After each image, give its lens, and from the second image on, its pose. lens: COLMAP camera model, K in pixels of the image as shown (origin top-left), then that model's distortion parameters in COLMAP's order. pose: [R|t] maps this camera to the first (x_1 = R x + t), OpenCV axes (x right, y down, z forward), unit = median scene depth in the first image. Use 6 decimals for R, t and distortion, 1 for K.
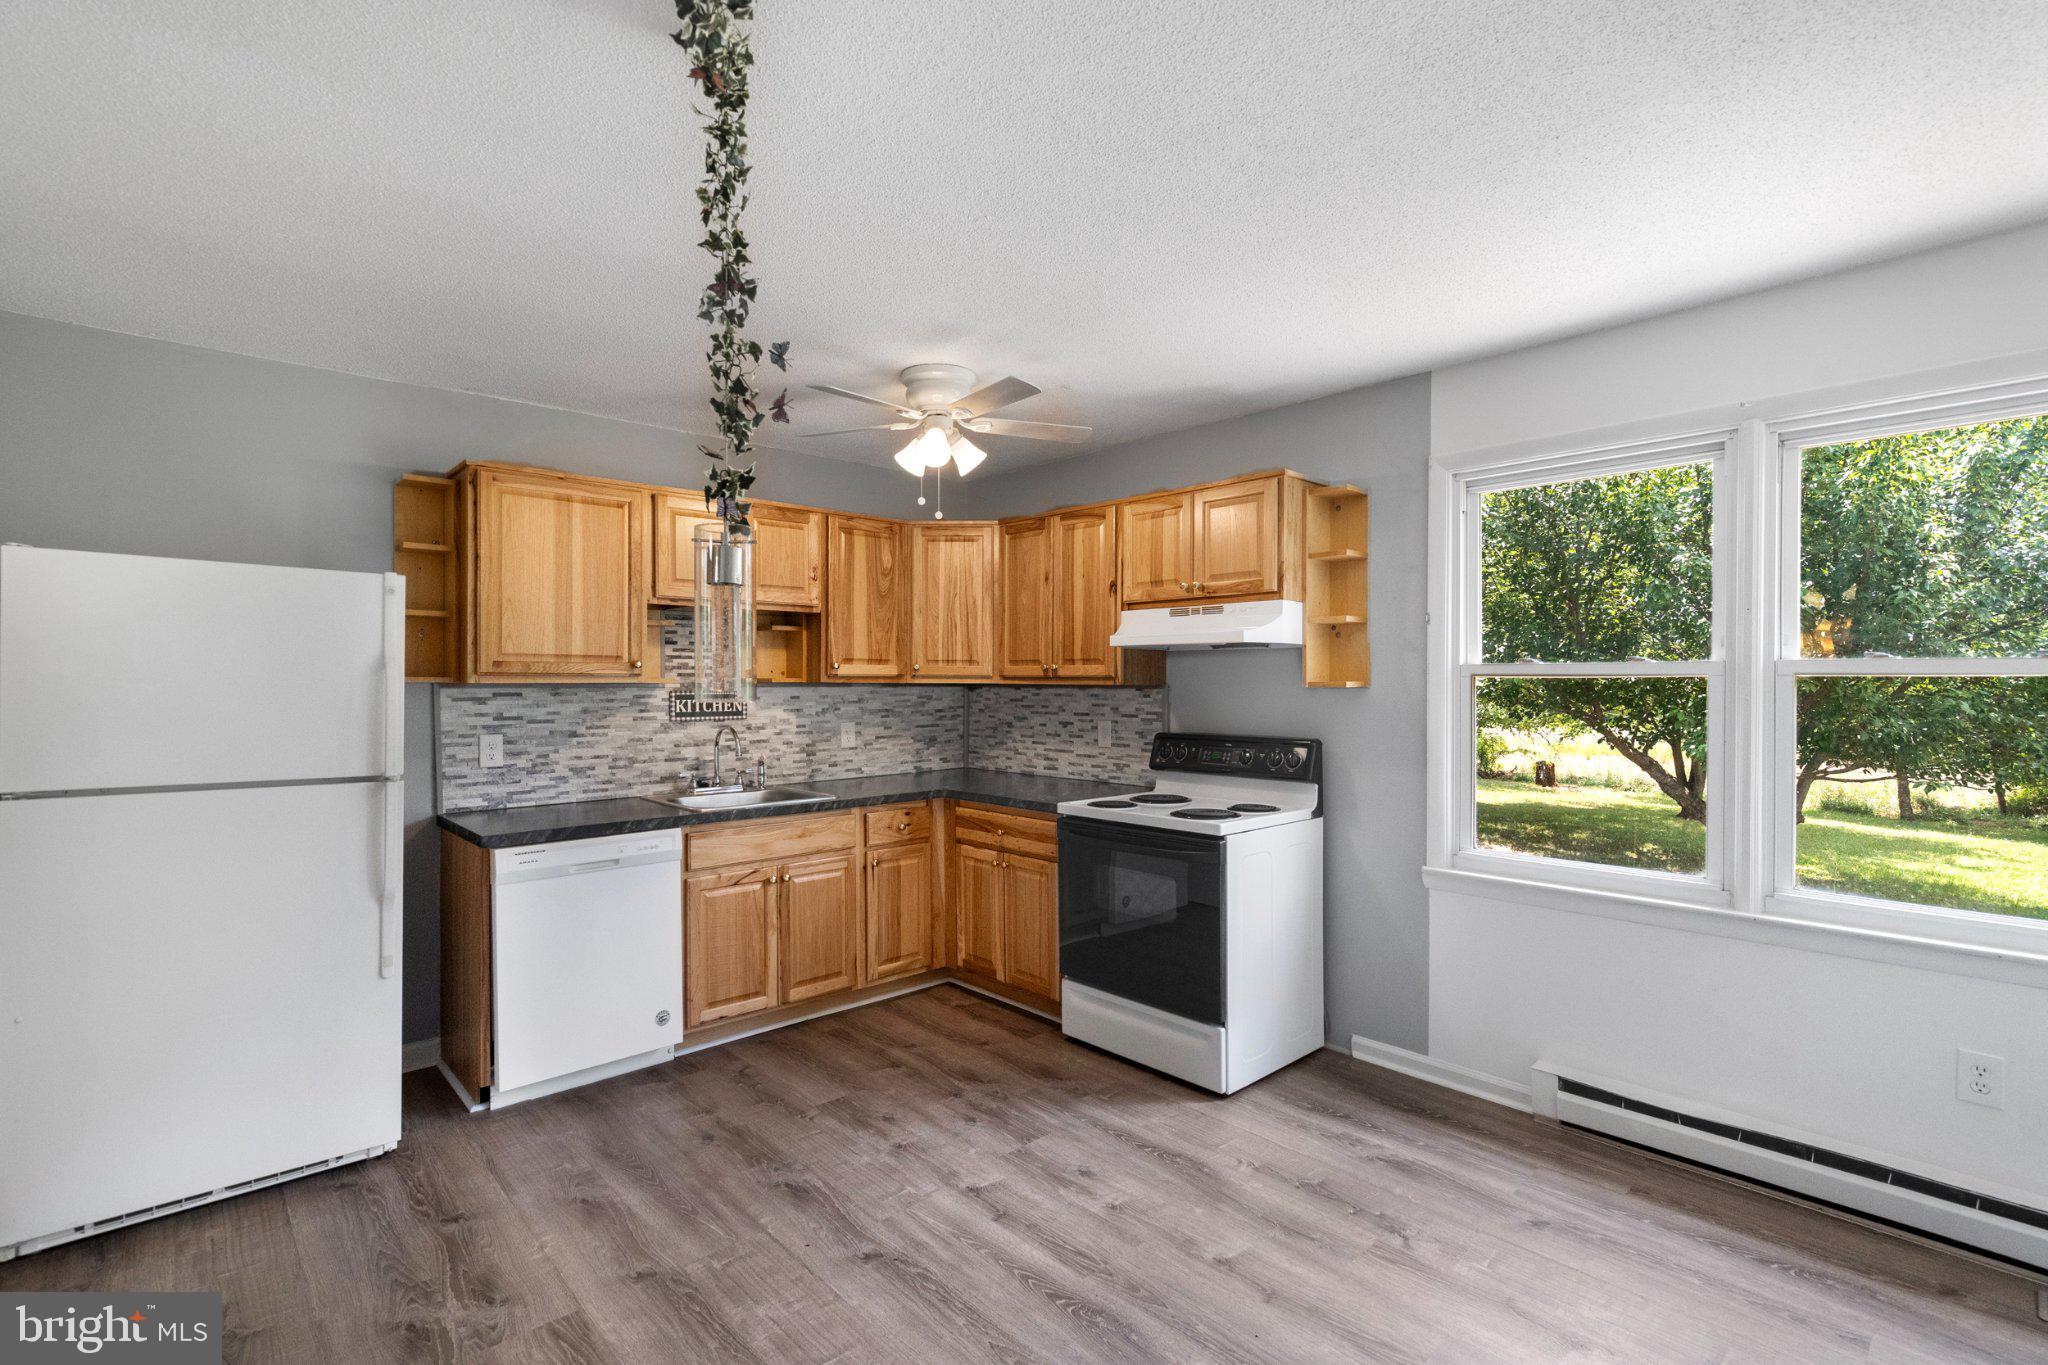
lens RADIAL K [[941.5, 0, 1015.3], [0, 941.5, 688.2], [0, 0, 1]] dist [-0.001442, 0.000488]
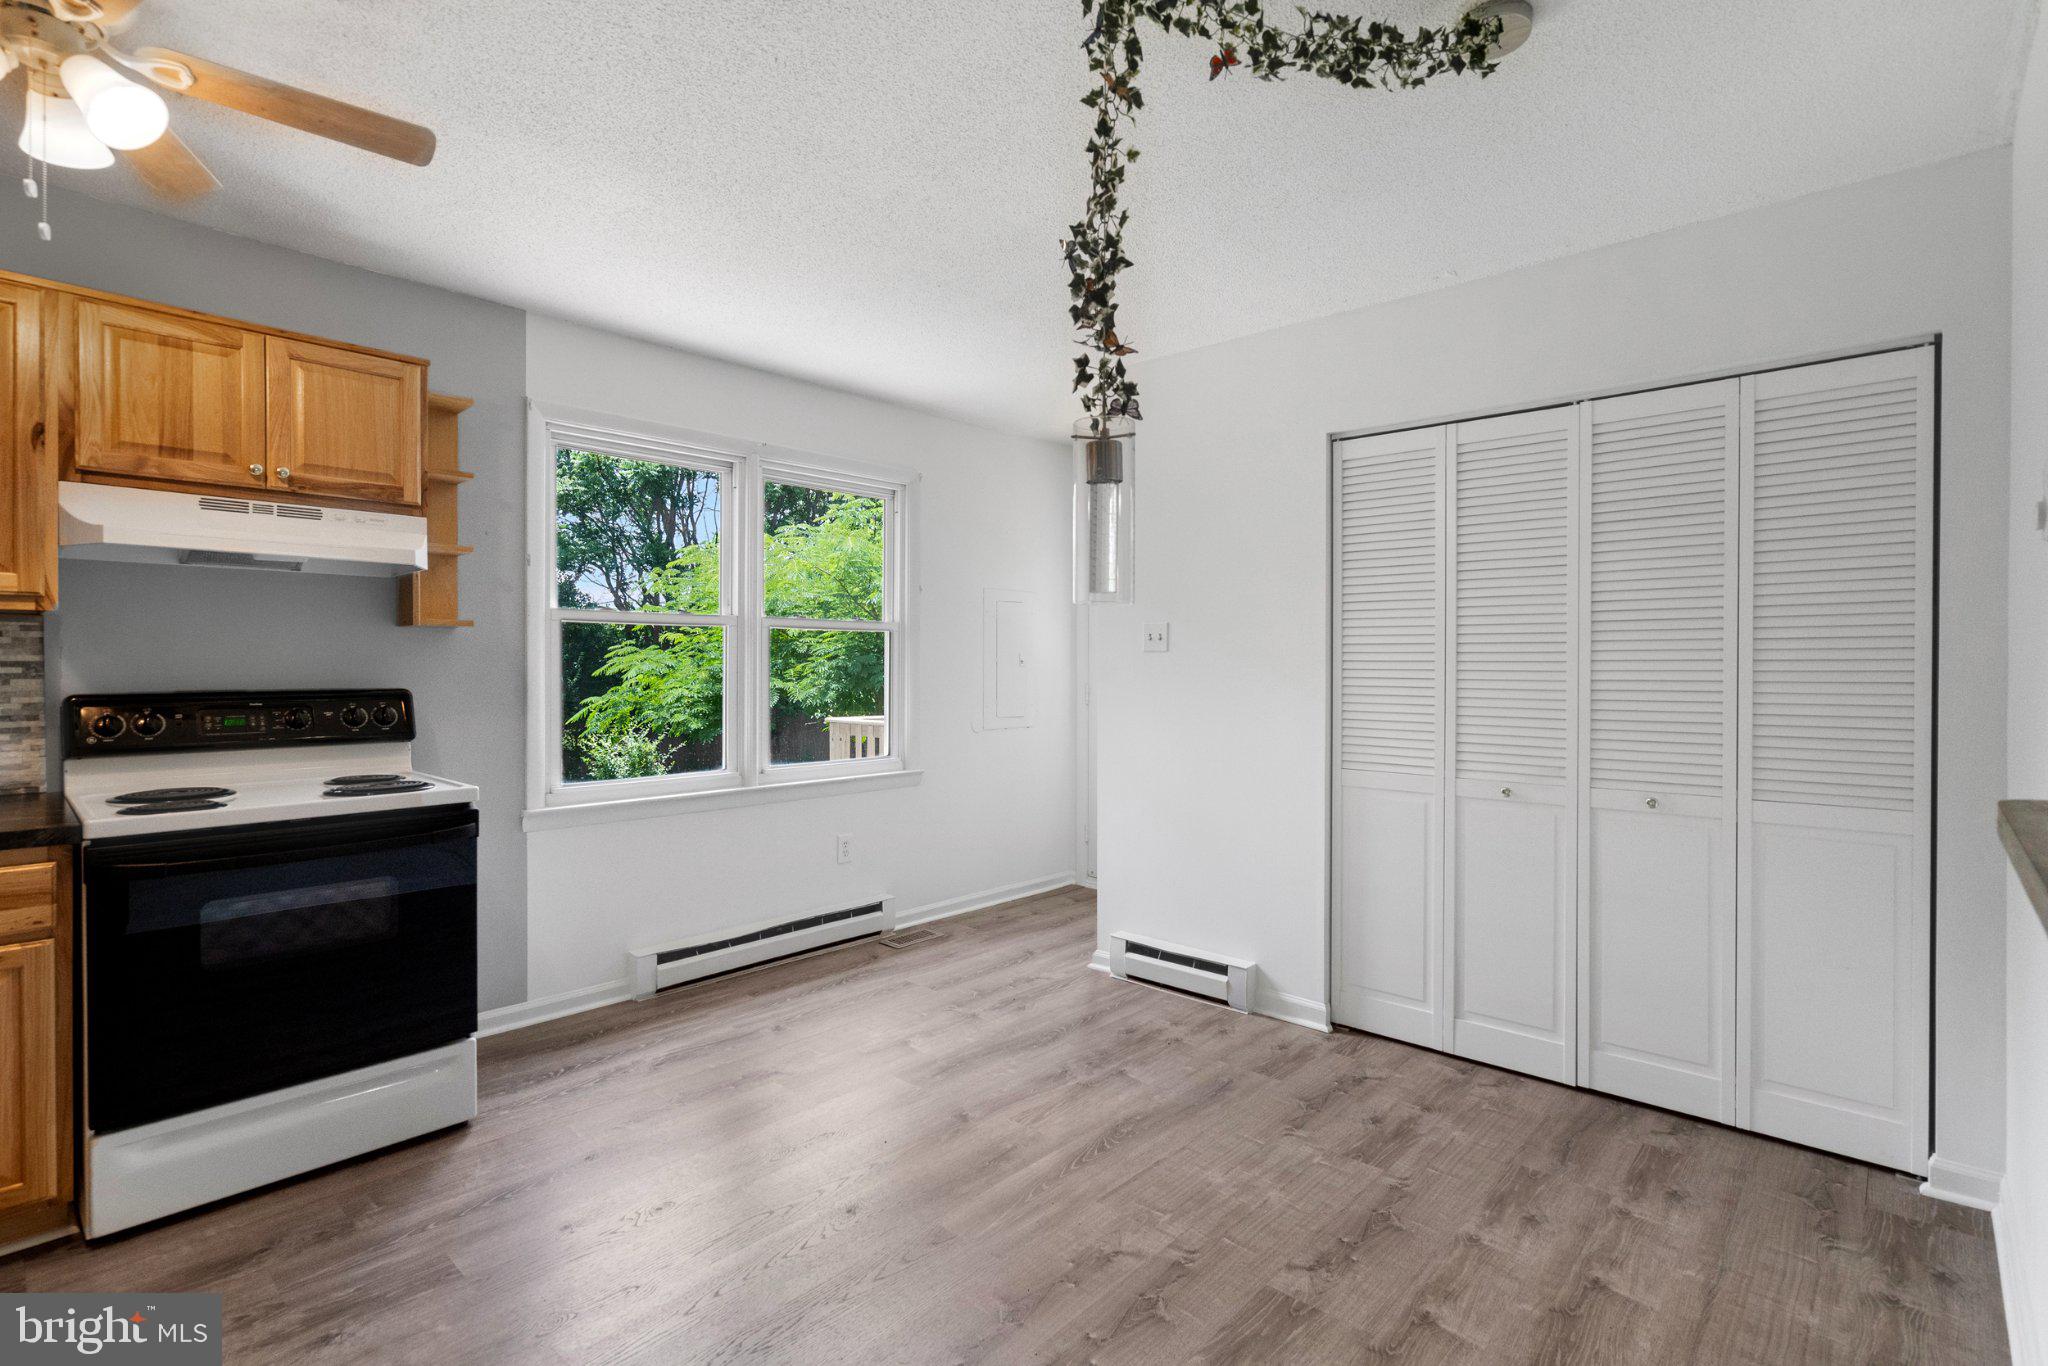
lens RADIAL K [[970.1, 0, 1023.8], [0, 970.1, 671.4], [0, 0, 1]] dist [-0.001378, 0.000158]
pose [[-0.088180, -0.008574, 0.996068, -0.543843], [0.003258, 0.999955, 0.008896, 0.031061], [-0.996099, 0.004030, -0.088148, 0.493710]]
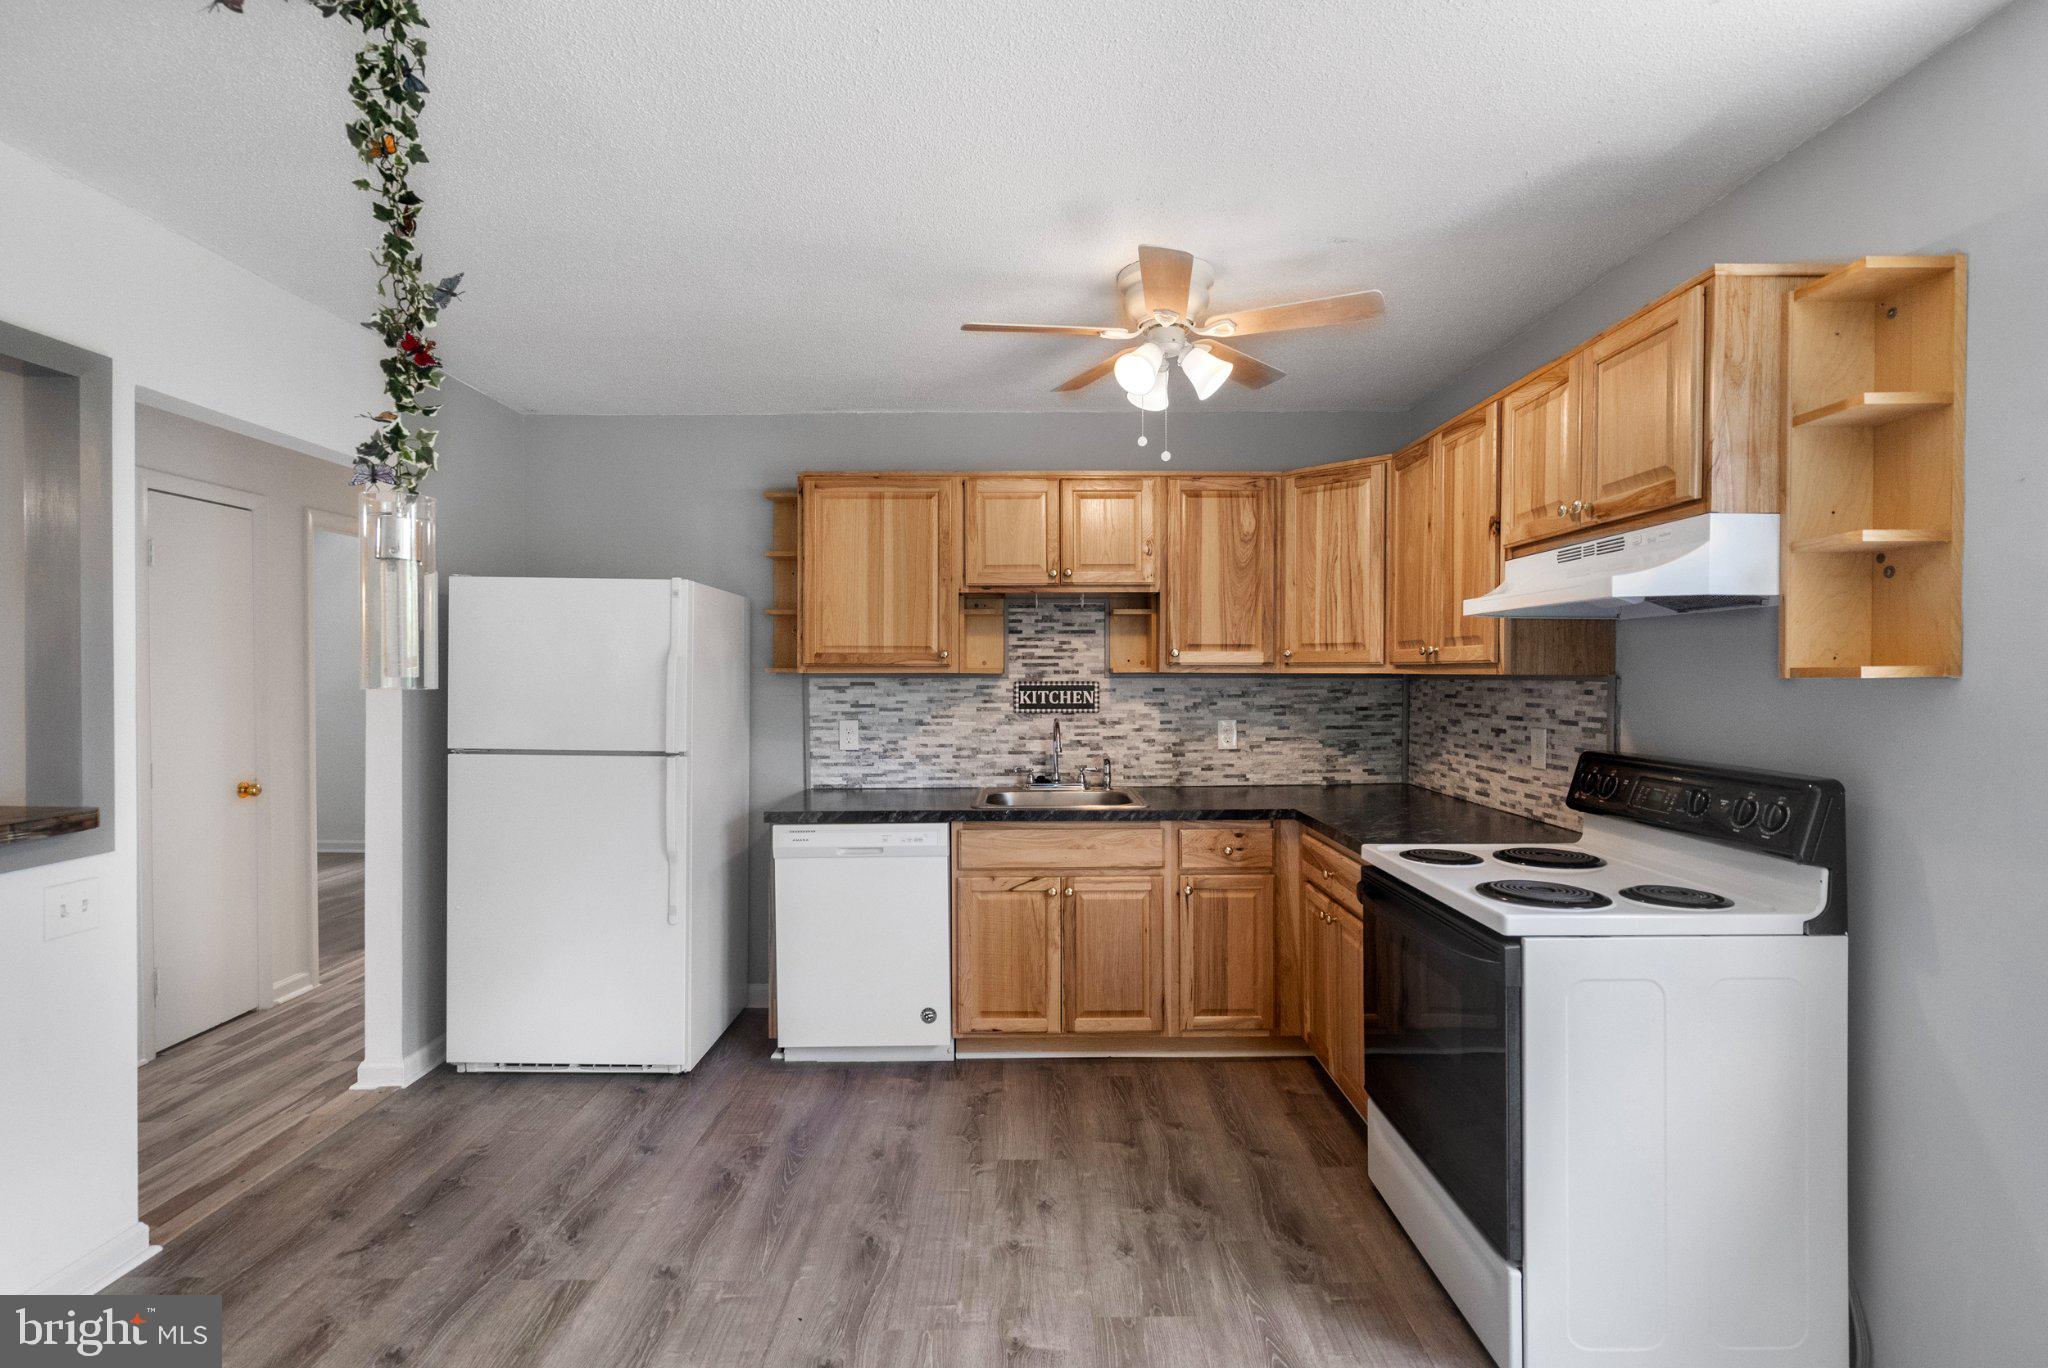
lens RADIAL K [[935.9, 0, 1024.0], [0, 935.9, 684.0], [0, 0, 1]] dist [-0.019792, 0.013869]
pose [[0.740259, 0.005413, -0.672301, 0.312688], [-0.003395, 0.999985, 0.004313, 0.001426], [0.672314, -0.000910, 0.740266, 0.312781]]
